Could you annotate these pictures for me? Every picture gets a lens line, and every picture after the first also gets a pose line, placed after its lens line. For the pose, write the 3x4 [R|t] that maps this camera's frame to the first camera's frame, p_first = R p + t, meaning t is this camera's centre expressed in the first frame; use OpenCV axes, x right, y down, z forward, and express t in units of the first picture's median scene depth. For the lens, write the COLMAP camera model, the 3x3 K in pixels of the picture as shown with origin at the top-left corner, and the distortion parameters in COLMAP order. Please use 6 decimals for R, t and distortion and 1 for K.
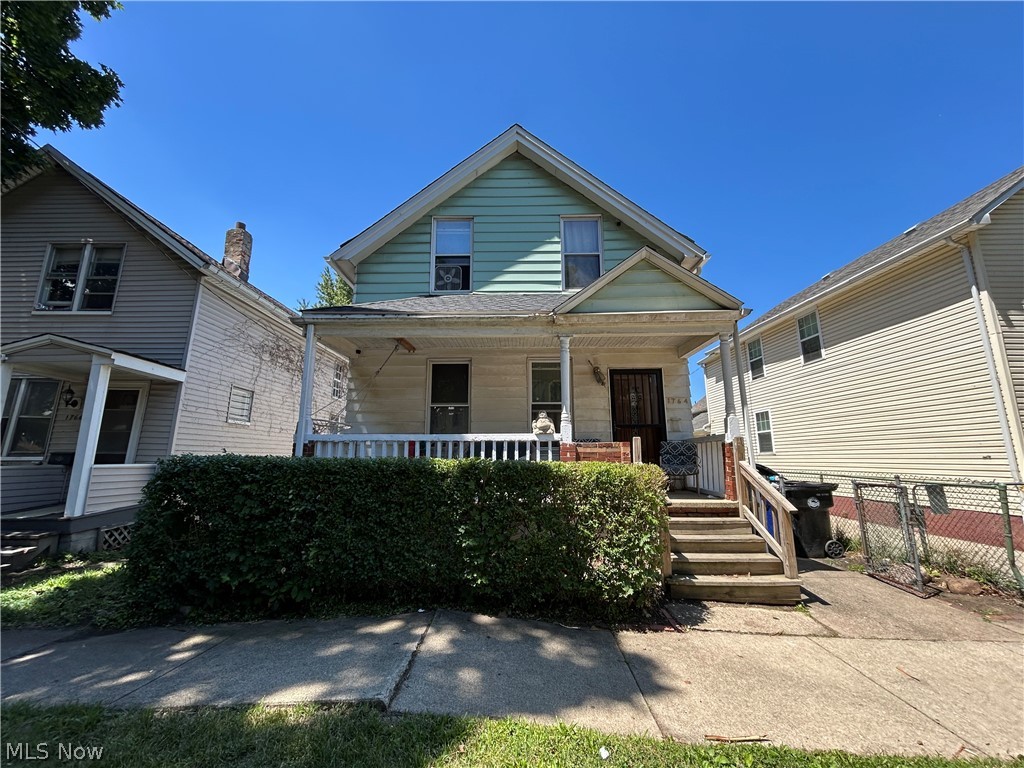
lens RADIAL K [[412.0, 0, 505.8], [0, 412.0, 381.4], [0, 0, 1]] dist [0.000327, 0.001071]
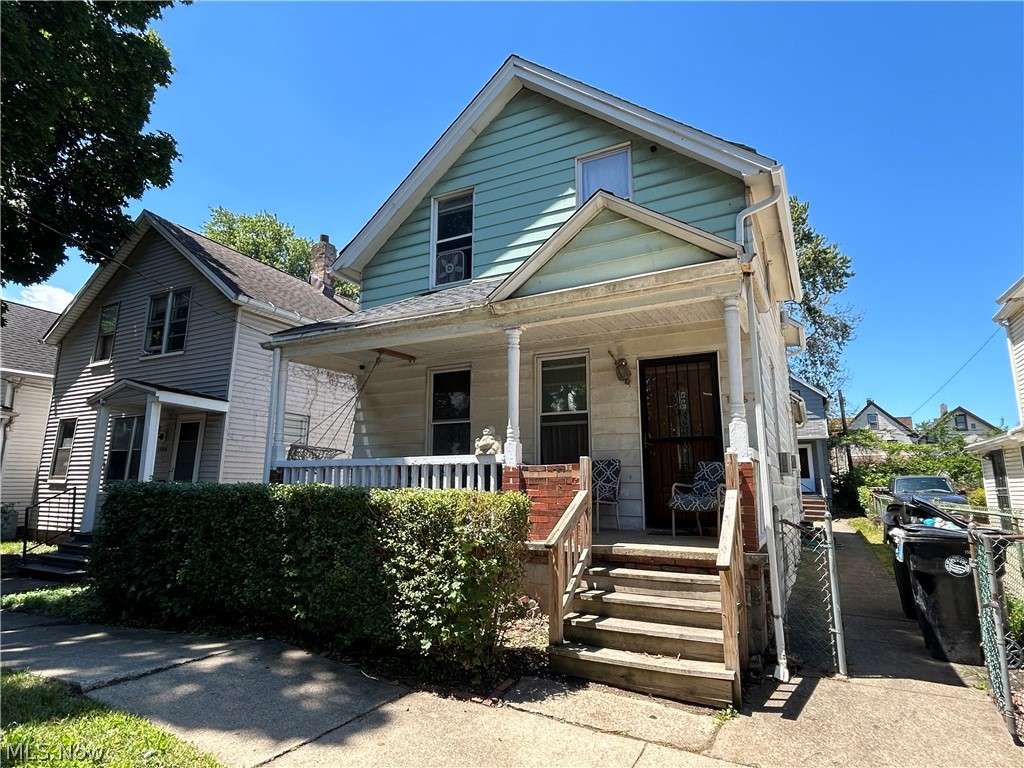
lens RADIAL K [[575.4, 0, 513.1], [0, 575.4, 379.4], [0, 0, 1]] dist [0.005238, -0.005507]
pose [[0.893171, -0.080363, -0.442479, 0.599552], [0.078392, 0.996662, -0.022775, 0.010477], [0.442832, -0.014345, 0.896490, 0.027298]]
